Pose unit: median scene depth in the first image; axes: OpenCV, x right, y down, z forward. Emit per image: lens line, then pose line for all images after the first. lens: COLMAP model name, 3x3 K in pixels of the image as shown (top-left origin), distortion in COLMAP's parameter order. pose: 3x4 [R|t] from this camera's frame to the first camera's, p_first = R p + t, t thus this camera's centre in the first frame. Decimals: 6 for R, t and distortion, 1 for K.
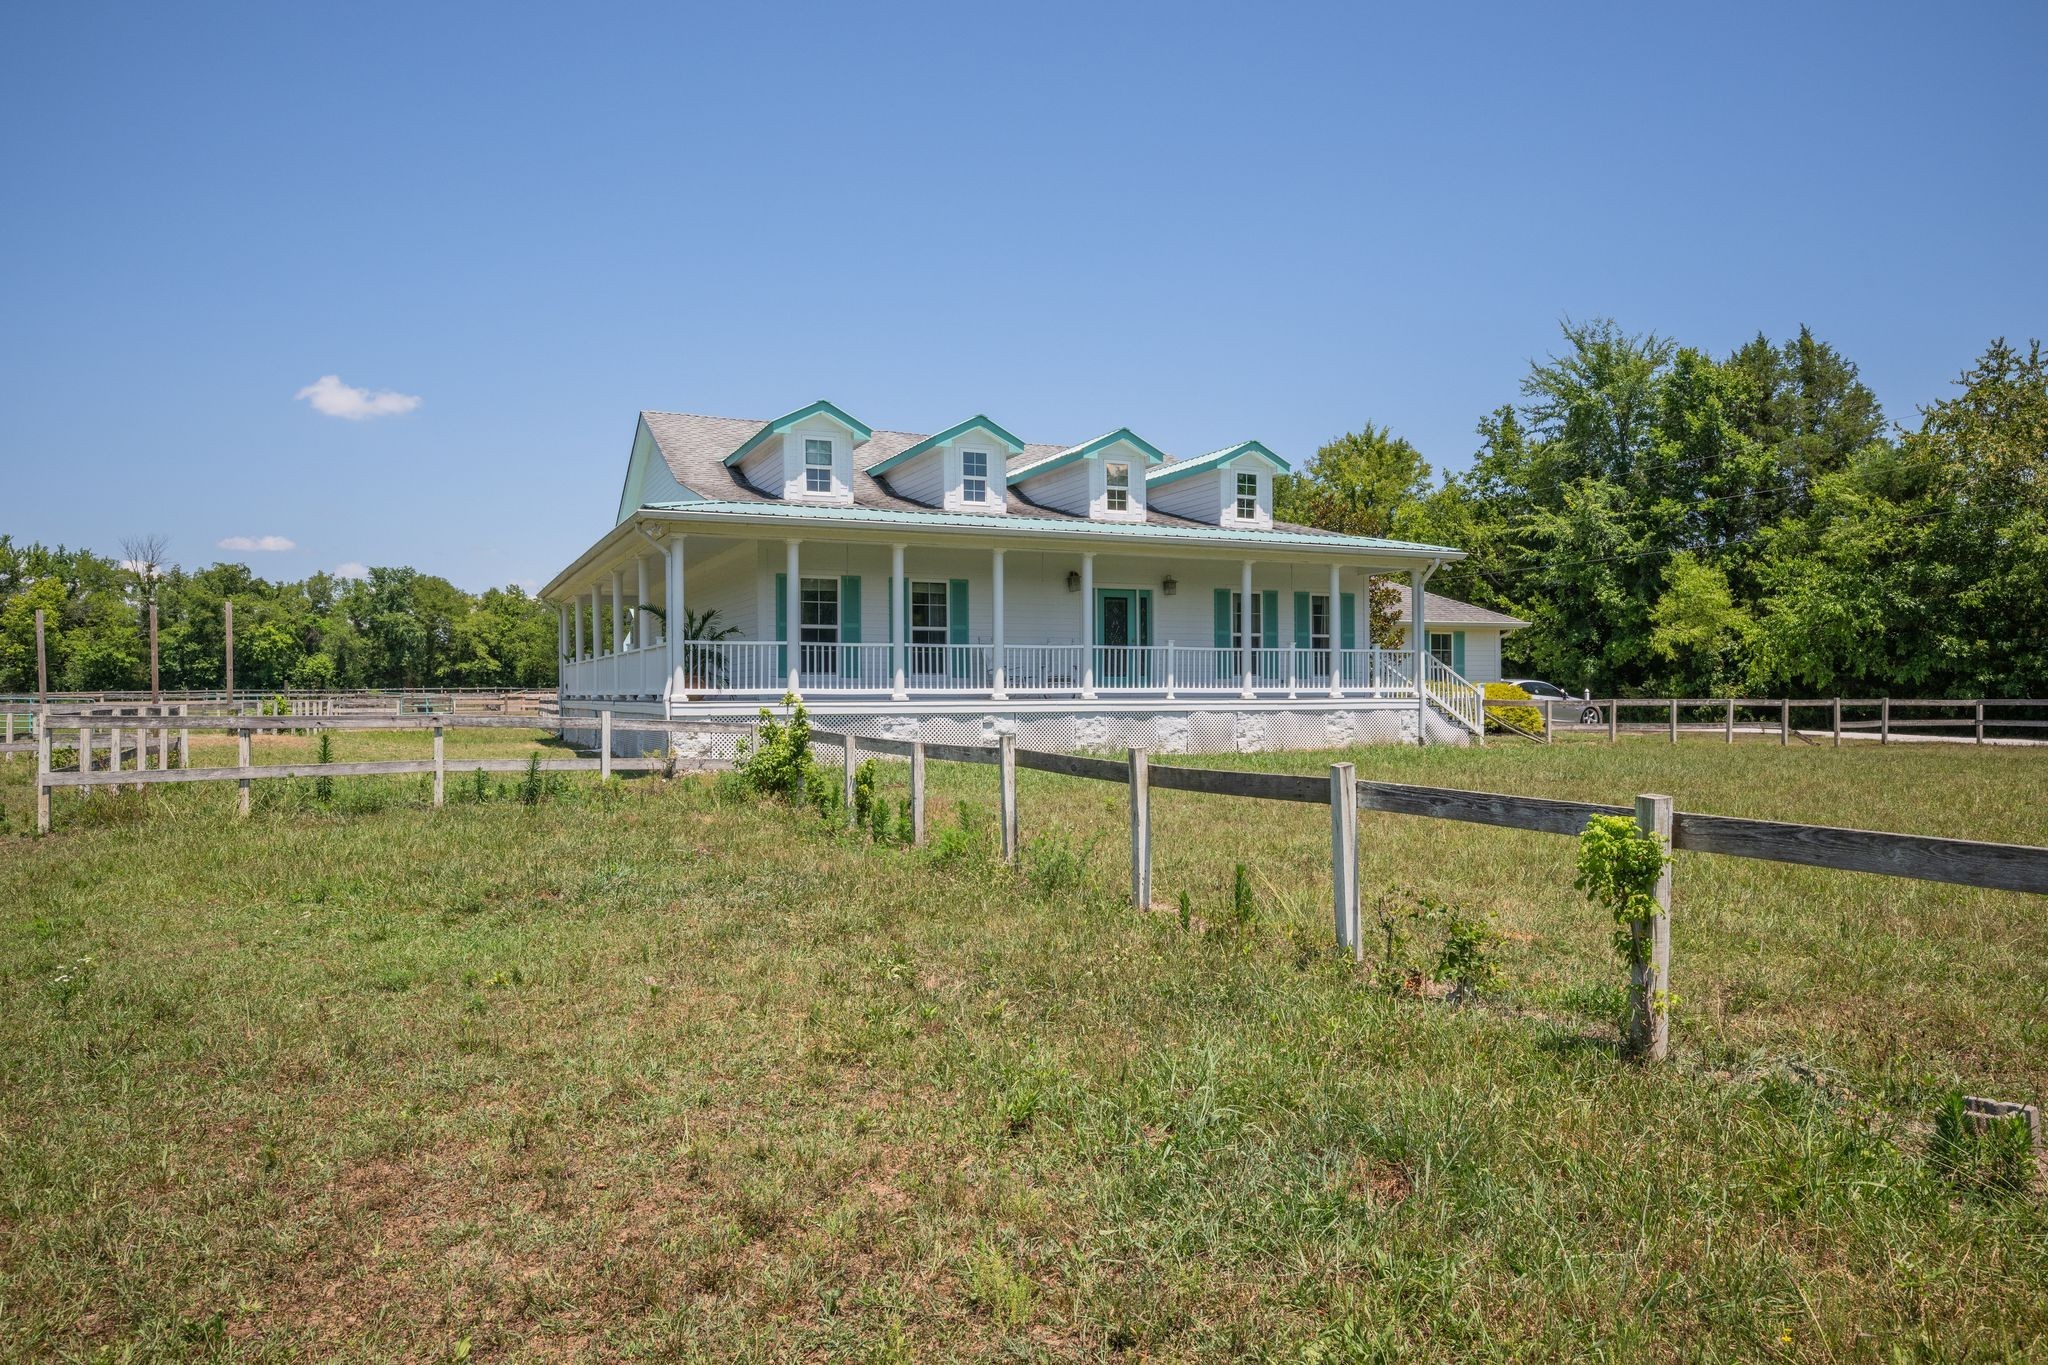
lens RADIAL K [[1354.5, 0, 1034.5], [0, 1354.5, 682.6], [0, 0, 1]] dist [-0.004062, -0.005149]
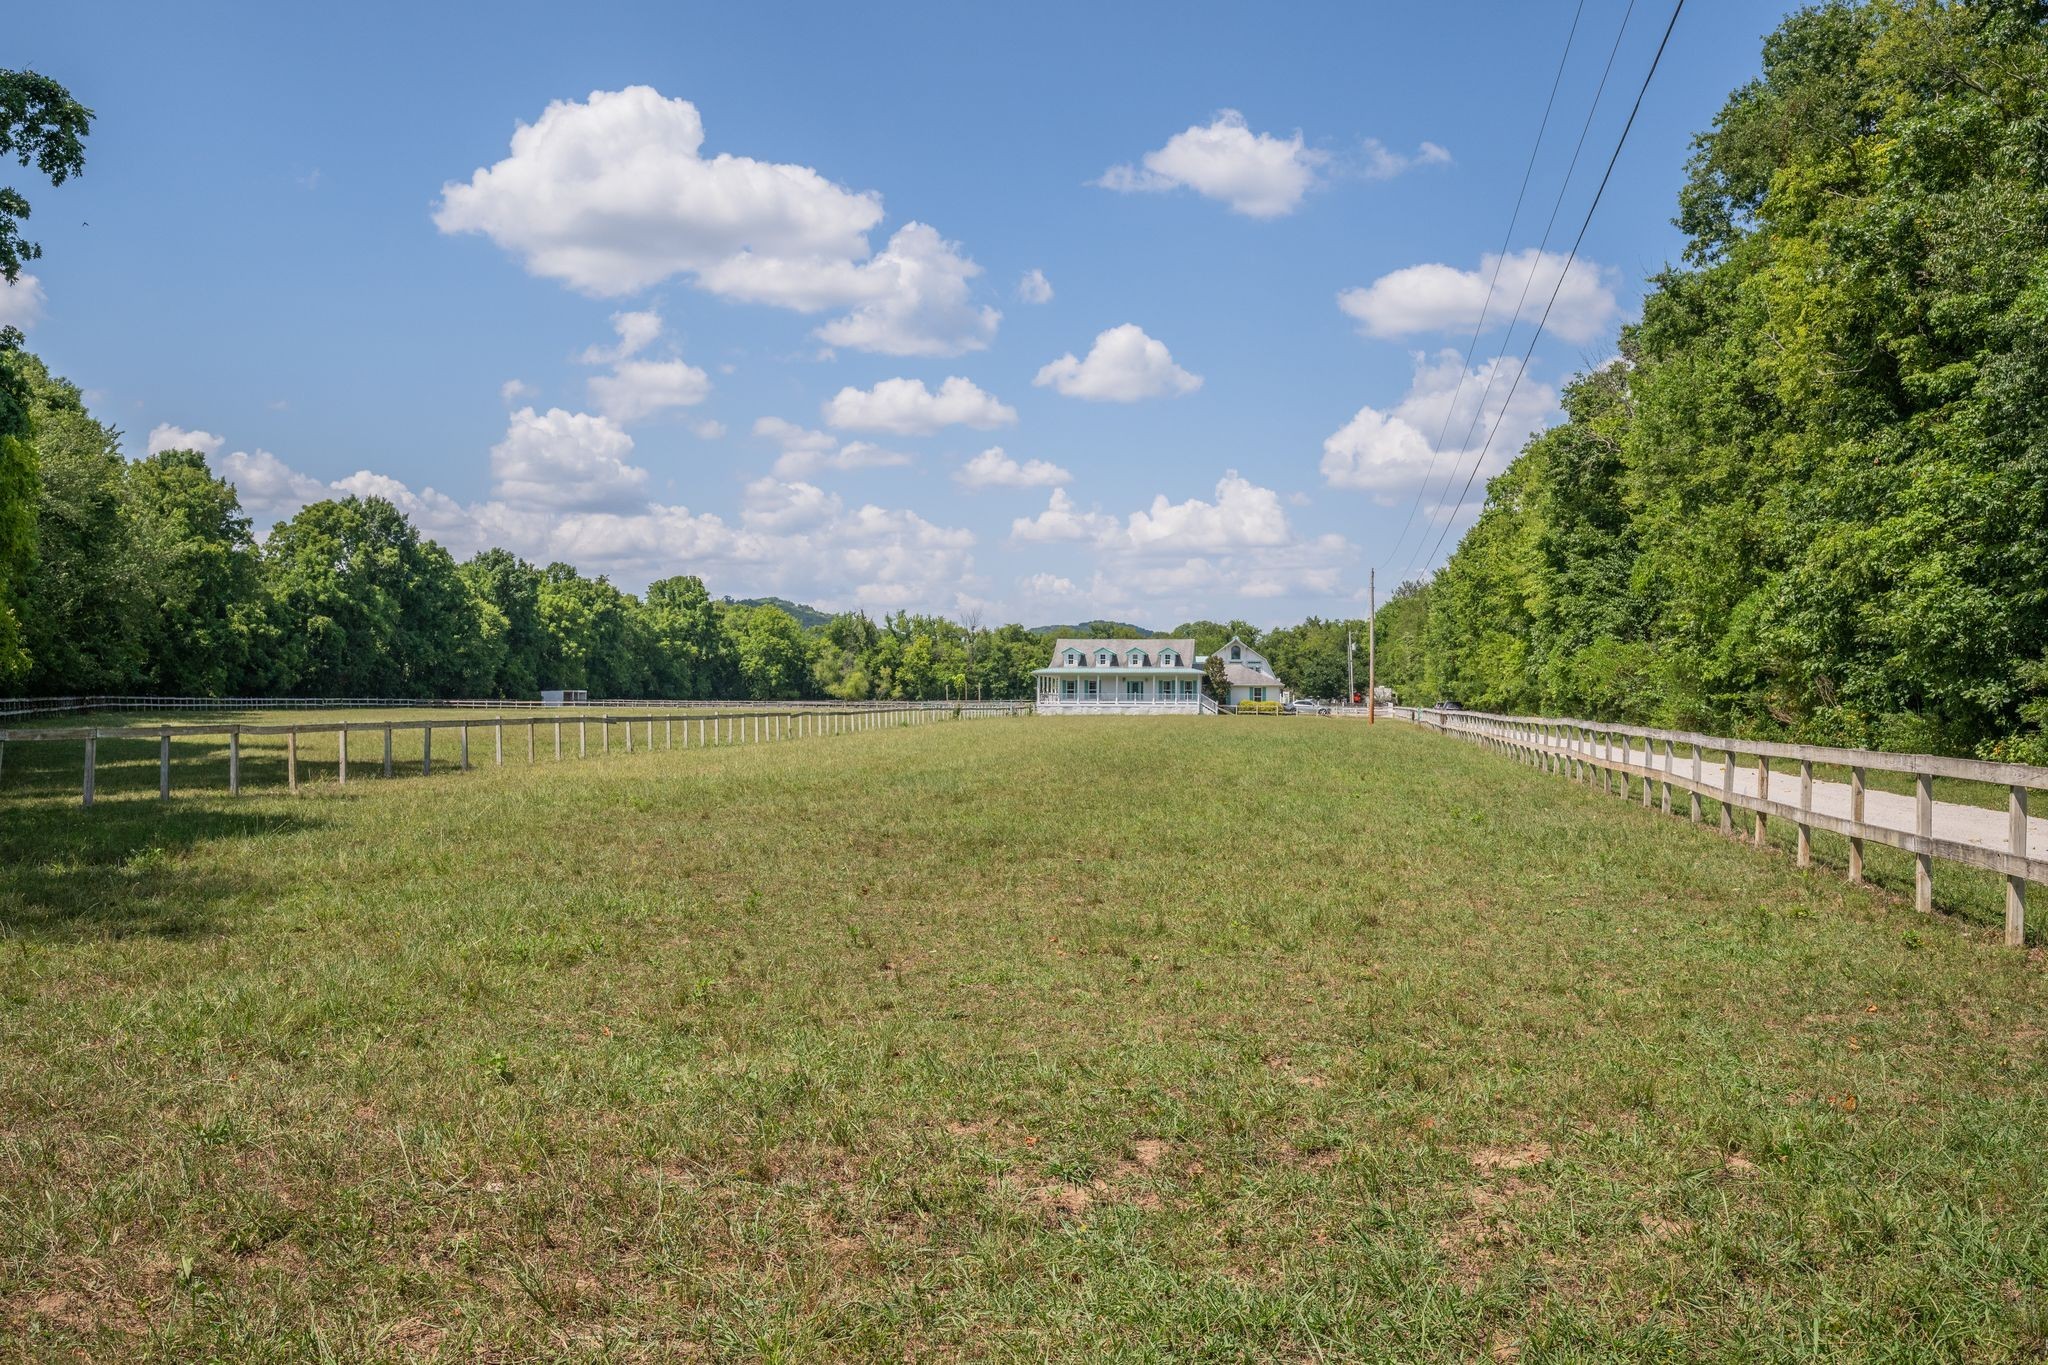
lens RADIAL K [[1769.2, 0, 1032.6], [0, 1769.2, 685.3], [0, 0, 1]] dist [0.000234, -0.002955]
pose [[0.851610, -0.000767, -0.524176, 2.932064], [-0.001022, 0.999995, -0.003123, -0.032819], [0.524175, 0.003195, 0.851604, -4.366107]]
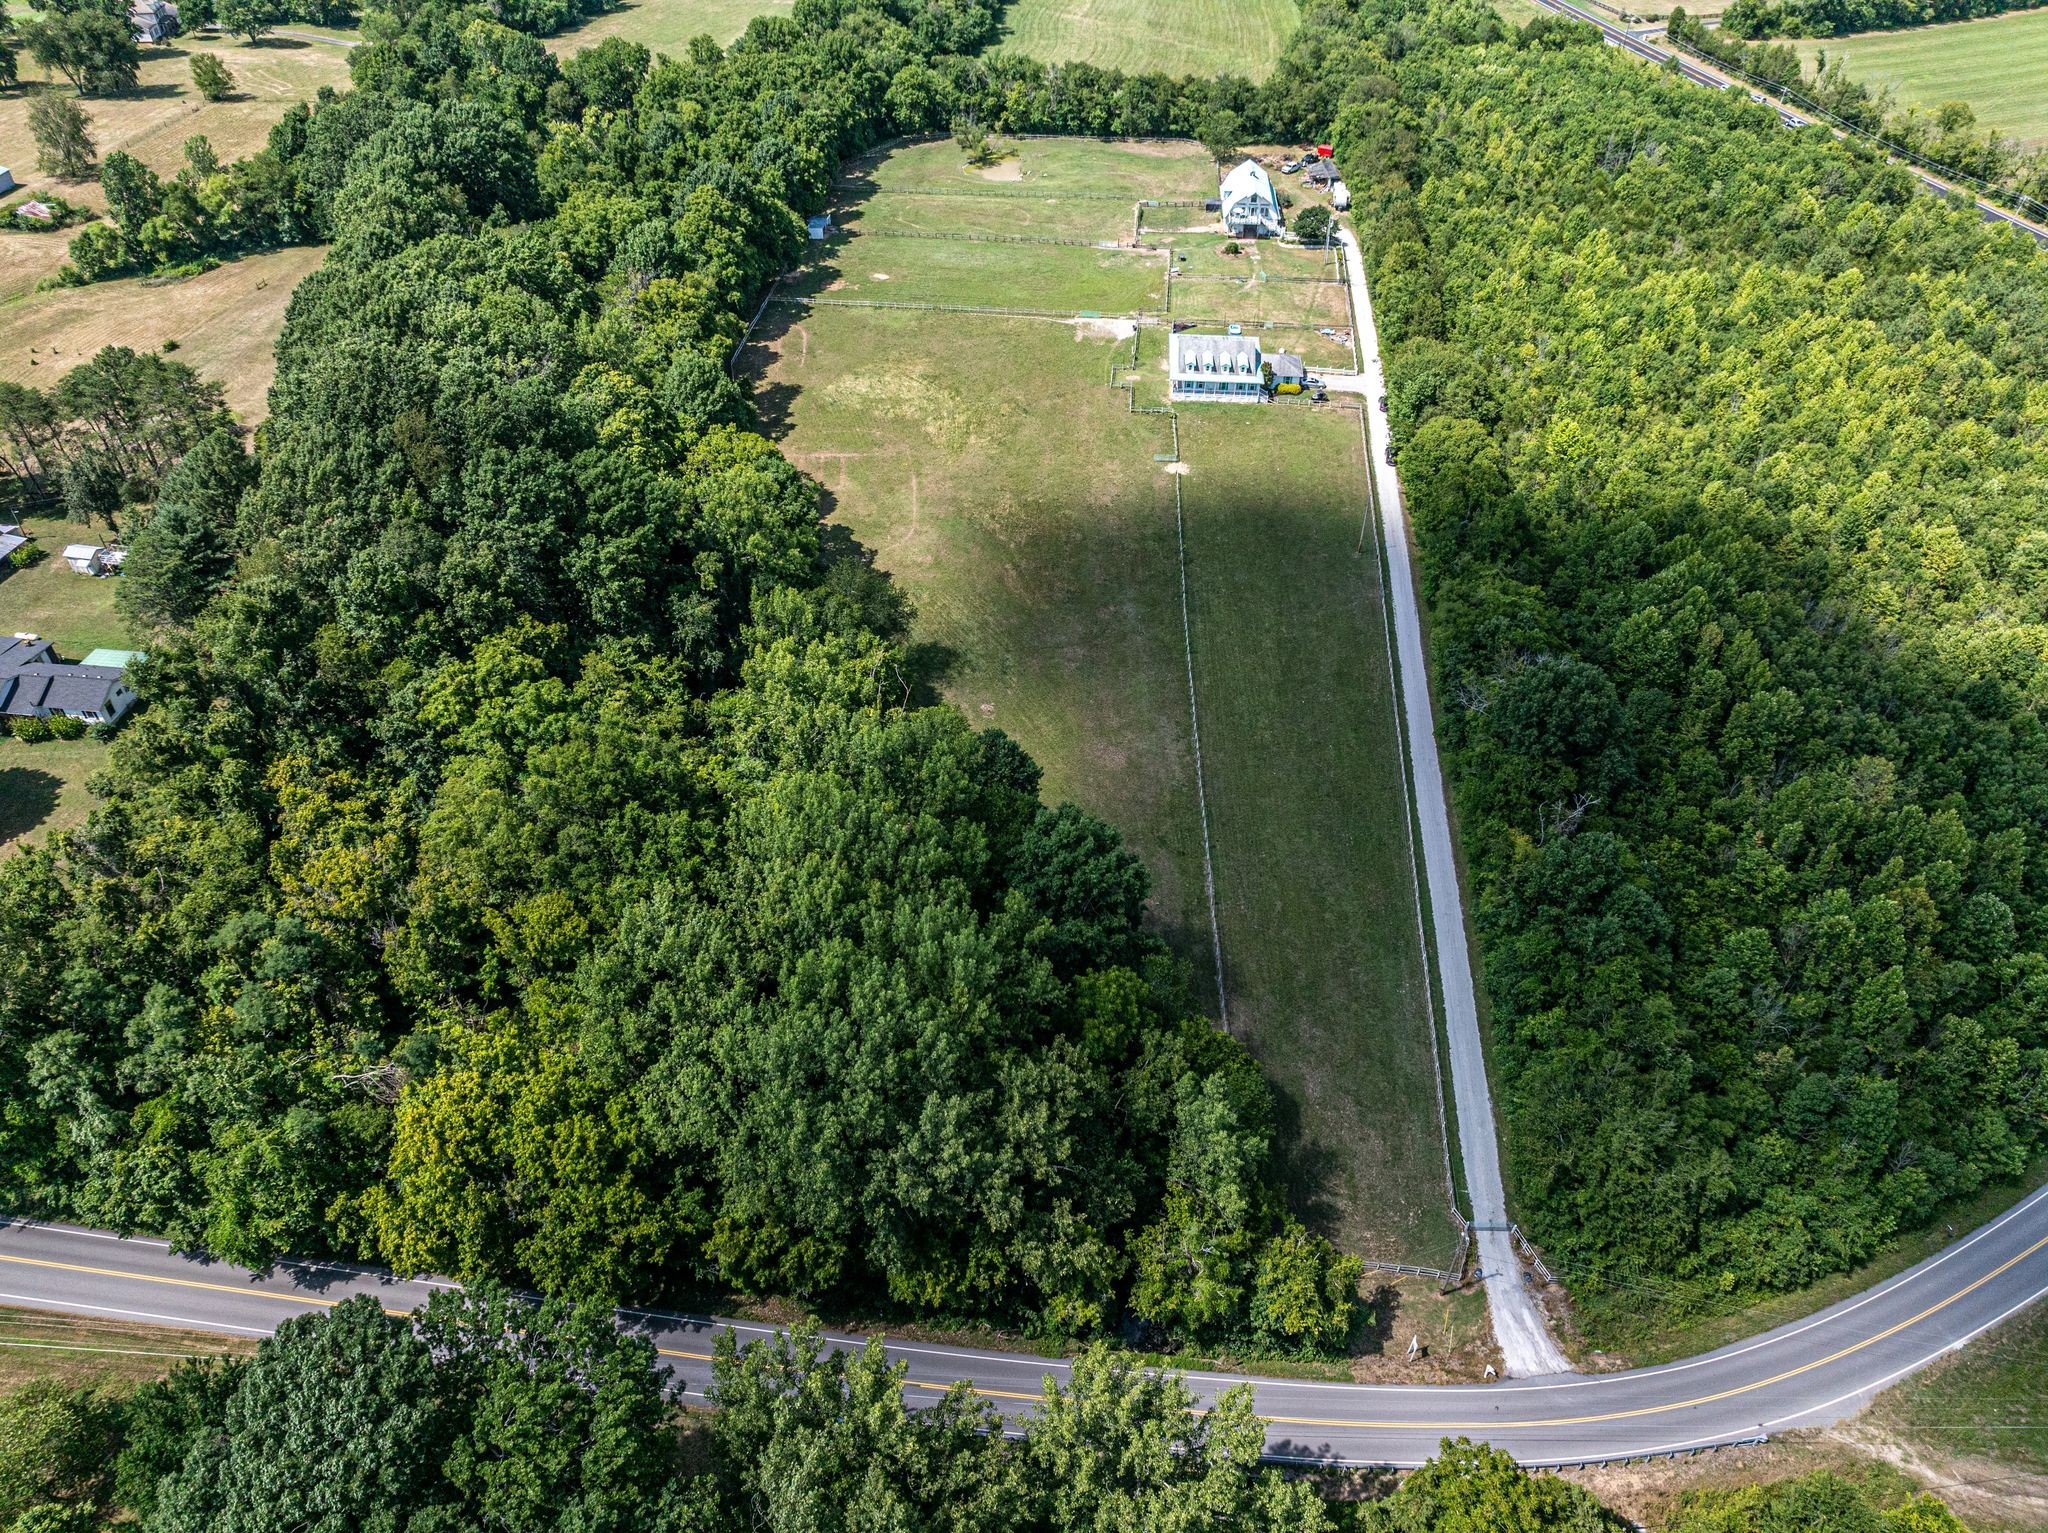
lens RADIAL K [[1441.2, 0, 1018.9], [0, 1441.2, 753.9], [0, 0, 1]] dist [-0.038451, 0.004931]
pose [[0.876526, 0.318862, -0.360594, 2.955655], [-0.003212, 0.752983, 0.658033, -4.266882], [0.481343, -0.575625, 0.661033, -7.036348]]
